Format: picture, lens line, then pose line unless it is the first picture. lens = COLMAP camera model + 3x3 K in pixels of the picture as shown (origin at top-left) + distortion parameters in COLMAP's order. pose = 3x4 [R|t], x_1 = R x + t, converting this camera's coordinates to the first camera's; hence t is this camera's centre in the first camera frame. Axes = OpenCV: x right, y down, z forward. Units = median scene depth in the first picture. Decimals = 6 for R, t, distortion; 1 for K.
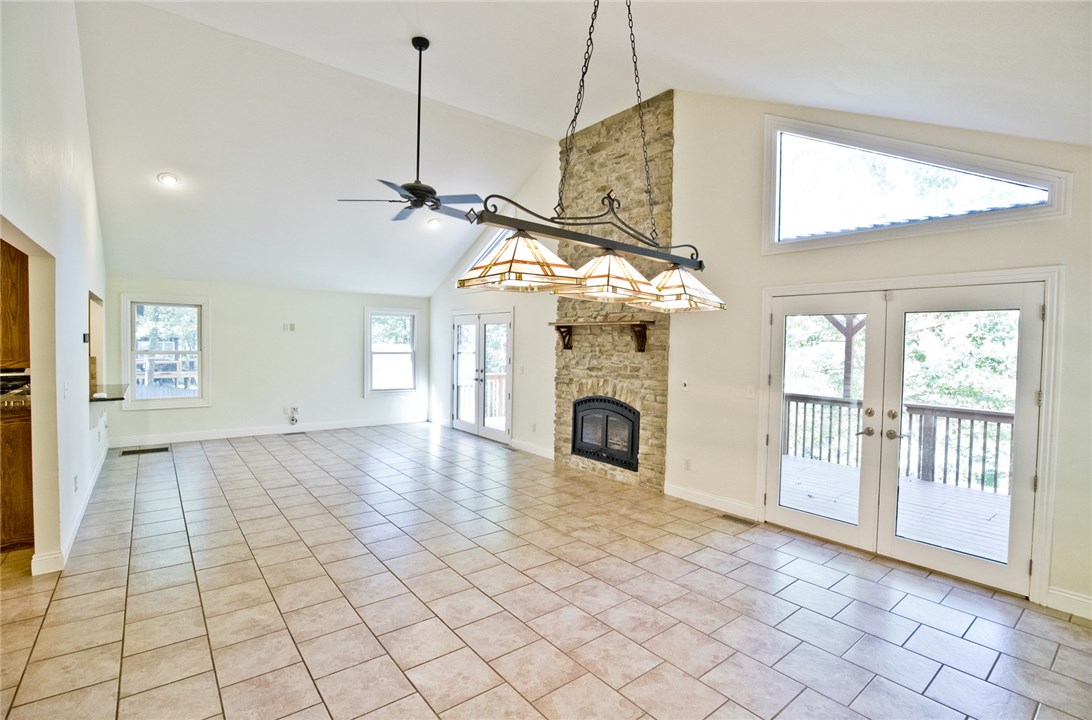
lens RADIAL K [[502.9, 0, 546.1], [0, 502.9, 362.8], [0, 0, 1]] dist [-0.025382, 0.000596]
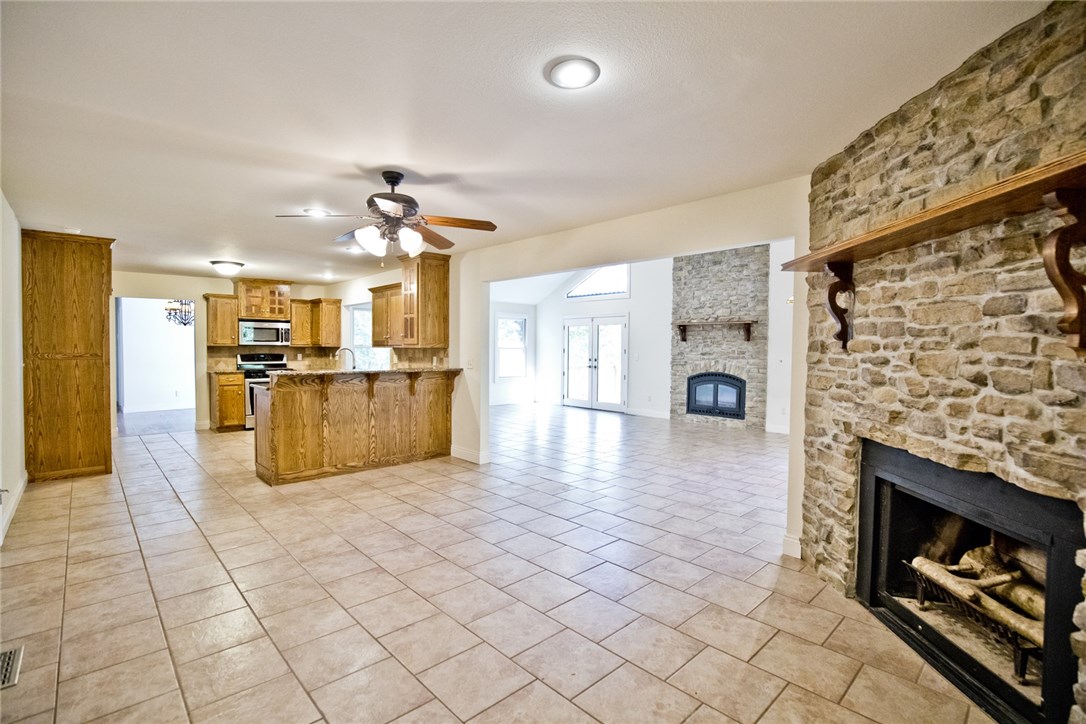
lens RADIAL K [[500.2, 0, 550.2], [0, 500.2, 363.4], [0, 0, 1]] dist [-0.025382, 0.000596]
pose [[0.995004, -0.010216, 0.099307, -0.552868], [0.011201, 0.999893, -0.009364, 0.053001], [-0.099200, 0.010430, 0.995013, -0.452367]]
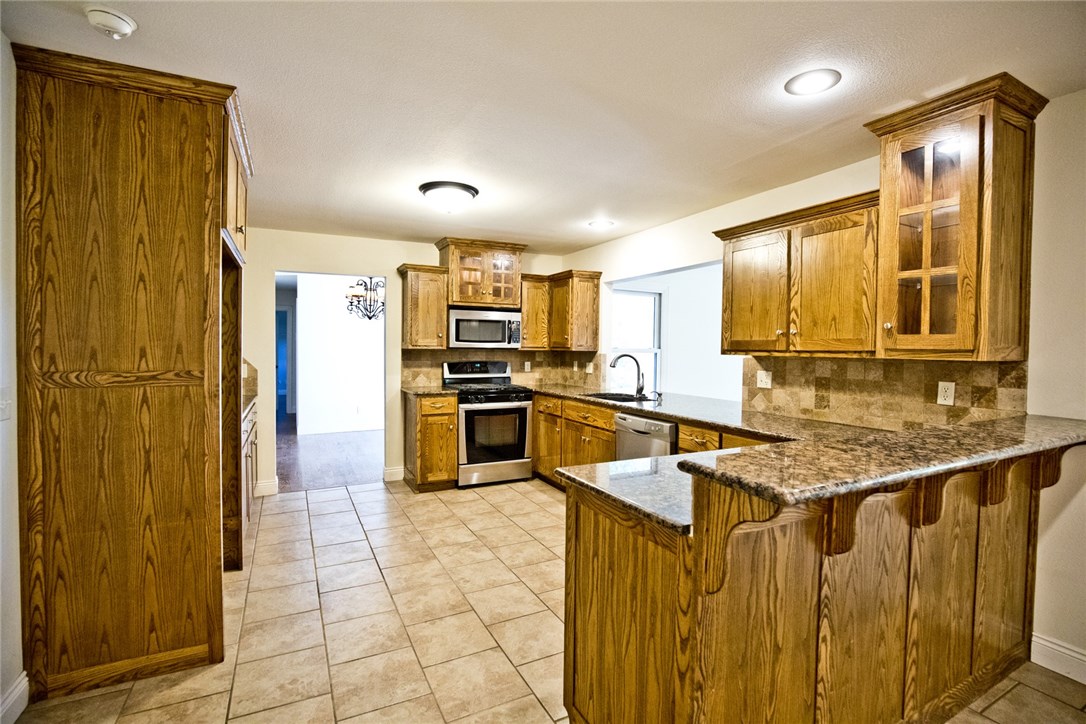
lens RADIAL K [[500.2, 0, 548.6], [0, 500.2, 361.9], [0, 0, 1]] dist [-0.025382, 0.000596]
pose [[0.983610, 0.001327, -0.180302, -0.963749], [-0.004281, 0.999863, -0.015995, 0.015081], [0.180256, 0.016505, 0.983481, 0.209504]]
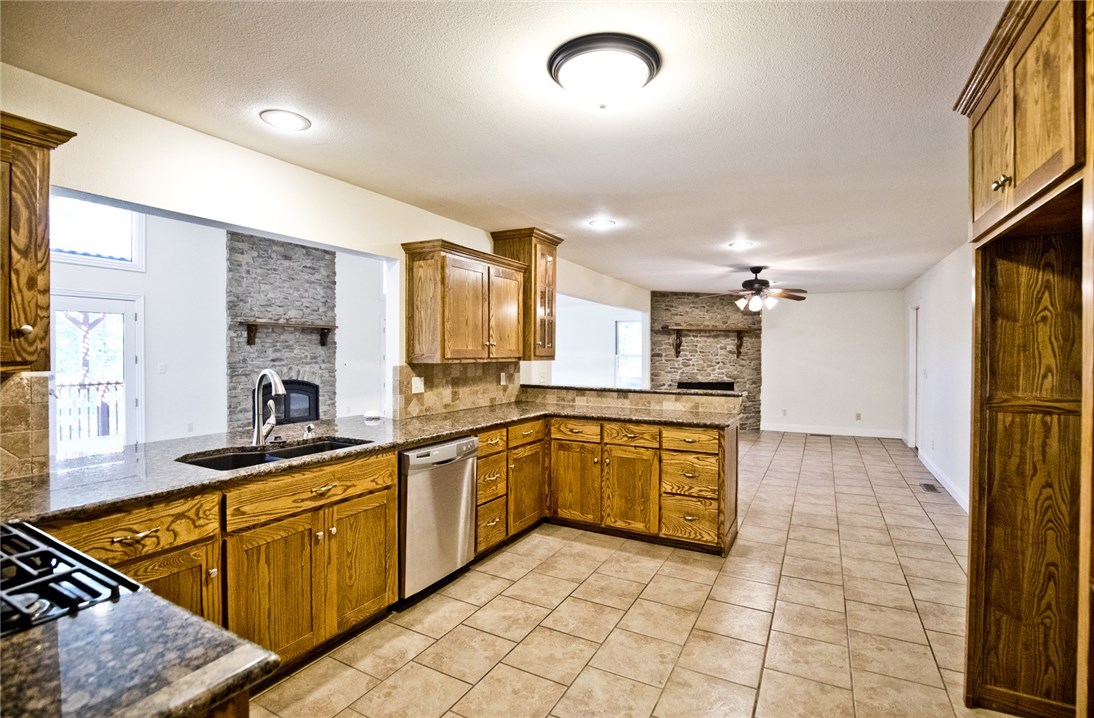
lens RADIAL K [[503.8, 0, 557.7], [0, 503.8, 358.5], [0, 0, 1]] dist [-0.025382, 0.000596]
pose [[-0.408519, -0.030381, 0.912244, -1.473652], [0.025406, 0.998680, 0.044637, -0.032517], [-0.912396, 0.041412, -0.407208, 0.942188]]
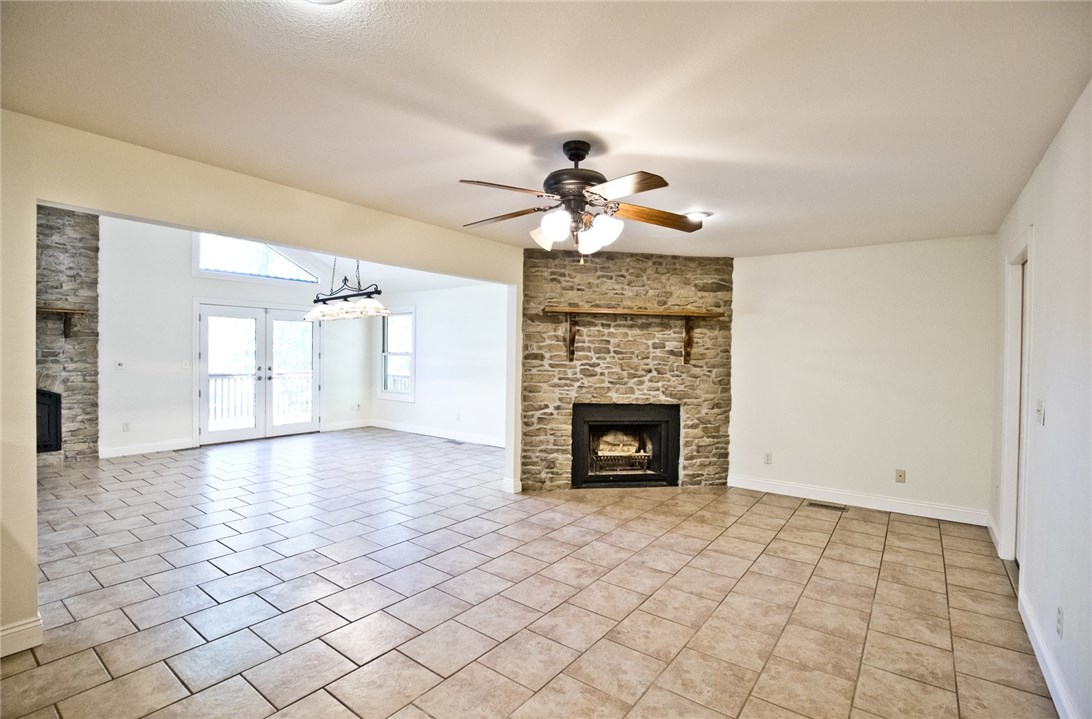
lens RADIAL K [[502.9, 0, 557.9], [0, 502.9, 359.2], [0, 0, 1]] dist [-0.025382, 0.000596]
pose [[-0.269432, -0.033630, 0.962432, -1.090935], [0.018836, 0.999015, 0.040181, 0.001928], [-0.962835, 0.028954, -0.268533, 0.253235]]
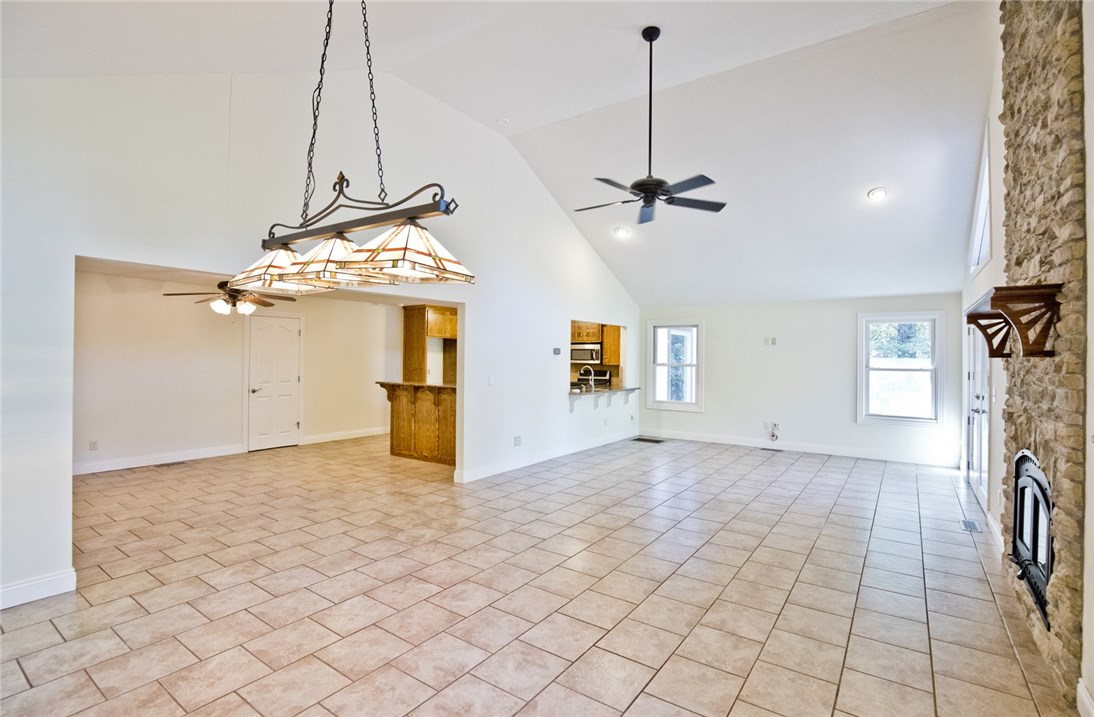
lens RADIAL K [[504.5, 0, 554.4], [0, 504.5, 355.0], [0, 0, 1]] dist [-0.027739, -0.000223]
pose [[0.290047, -0.018462, -0.956834, 0.465283], [-0.042809, 0.998563, -0.032244, 0.009462], [0.956055, 0.050314, 0.288839, 0.449202]]
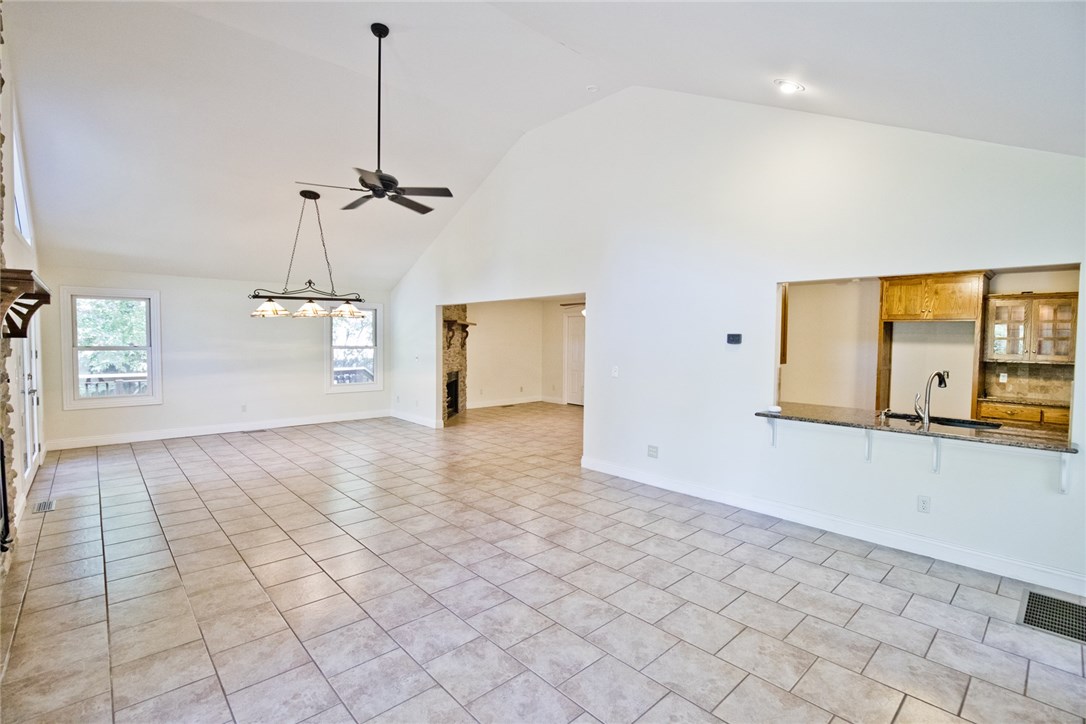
lens RADIAL K [[500.2, 0, 546.1], [0, 500.2, 359.9], [0, 0, 1]] dist [-0.025382, 0.000596]
pose [[-0.995996, -0.023720, -0.086189, -0.405652], [-0.031082, 0.995887, 0.085107, -0.067409], [0.083816, 0.087445, -0.992637, 1.608813]]
